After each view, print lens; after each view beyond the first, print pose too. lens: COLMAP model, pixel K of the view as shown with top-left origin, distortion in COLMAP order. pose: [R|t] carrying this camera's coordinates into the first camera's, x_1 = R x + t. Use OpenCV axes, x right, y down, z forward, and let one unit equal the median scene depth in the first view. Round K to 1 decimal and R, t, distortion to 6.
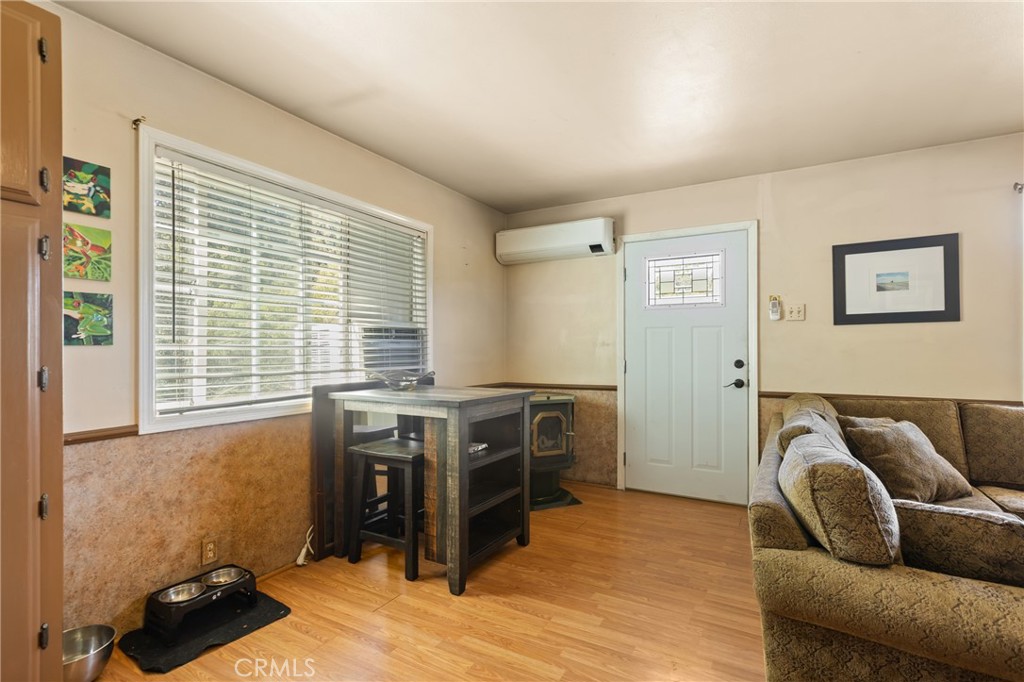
lens RADIAL K [[477.5, 0, 512.0], [0, 477.5, 341.0], [0, 0, 1]] dist [0.003235, 0.000253]
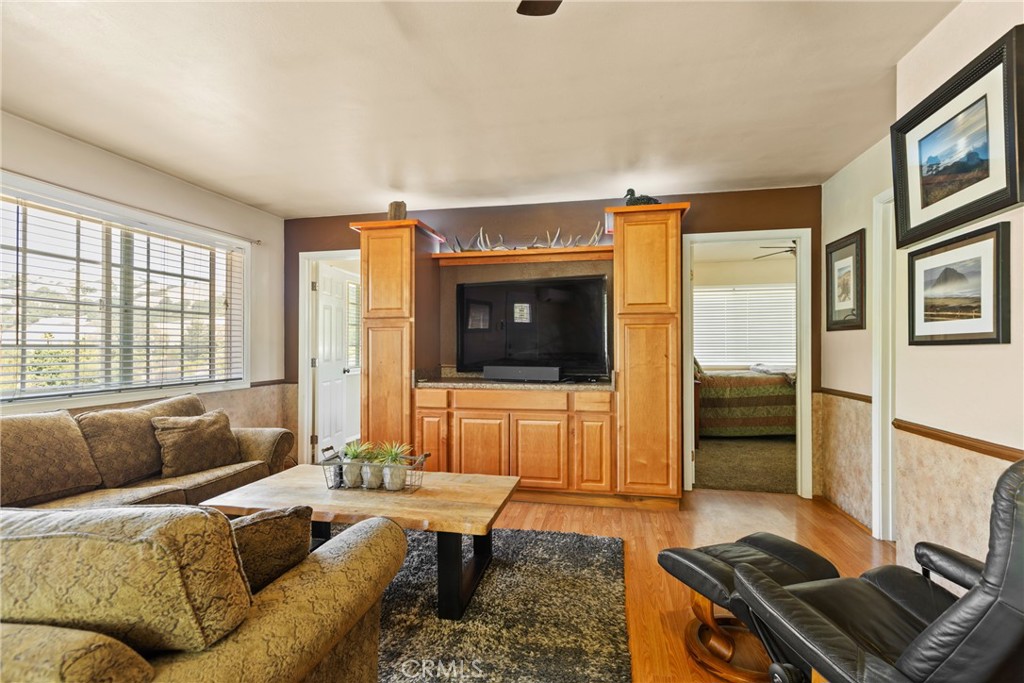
lens RADIAL K [[477.5, 0, 512.0], [0, 477.5, 341.5], [0, 0, 1]] dist [0.003235, 0.000253]
pose [[-0.309647, 0.012262, 0.950772, -0.049041], [-0.012054, 0.999786, -0.016819, 0.003523], [-0.950775, -0.016669, -0.309433, 0.295319]]
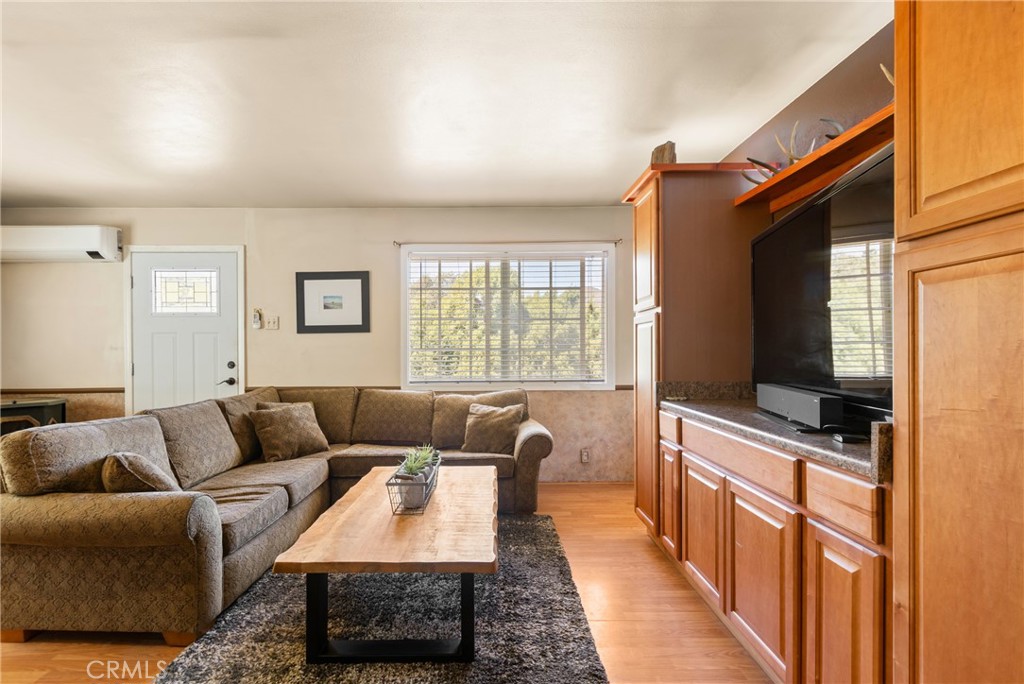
lens RADIAL K [[483.8, 0, 487.0], [0, 483.8, 350.6], [0, 0, 1]] dist [0.003701, 0.000448]
pose [[0.869813, -0.001084, 0.493380, 0.448521], [-0.004732, 0.999933, 0.010539, -0.003398], [-0.493358, -0.011501, 0.869750, -0.373582]]
